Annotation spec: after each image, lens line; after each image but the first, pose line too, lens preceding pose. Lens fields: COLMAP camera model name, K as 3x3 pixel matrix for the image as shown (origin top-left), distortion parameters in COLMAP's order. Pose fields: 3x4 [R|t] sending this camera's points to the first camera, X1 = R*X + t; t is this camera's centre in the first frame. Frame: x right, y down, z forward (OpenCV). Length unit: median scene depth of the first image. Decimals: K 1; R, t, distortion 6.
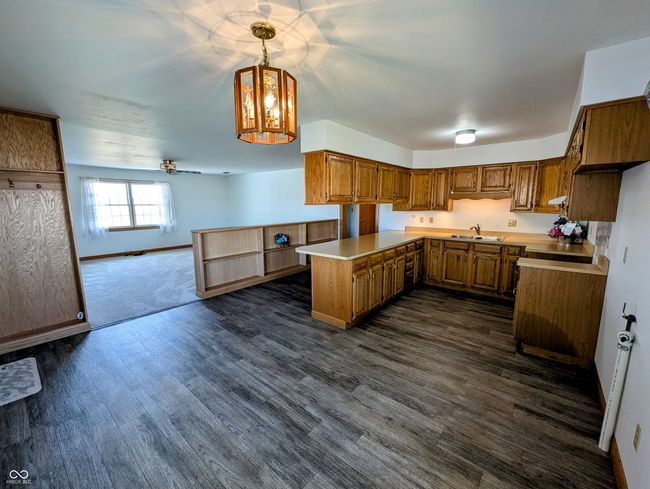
lens RADIAL K [[272.0, 0, 321.0], [0, 272.0, 244.2], [0, 0, 1]] dist [-0.001464, -0.000141]
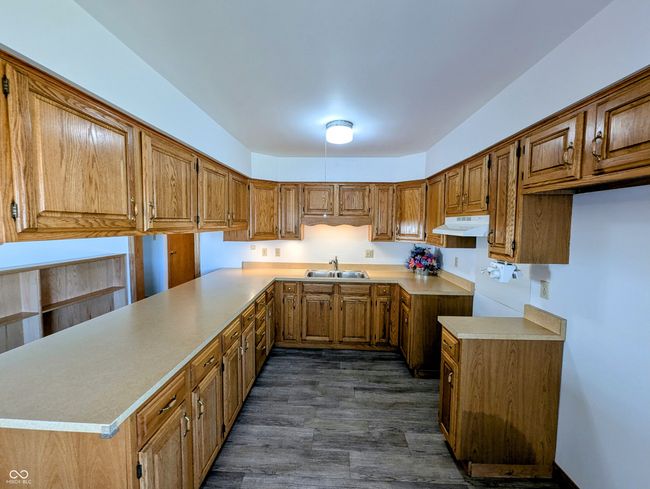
lens RADIAL K [[272.0, 0, 321.0], [0, 272.0, 244.2], [0, 0, 1]] dist [-0.001464, -0.000141]
pose [[0.800425, -0.030314, 0.598666, 0.076347], [0.077924, 0.995508, -0.053776, -0.075232], [-0.594347, 0.089694, 0.799191, 0.420637]]
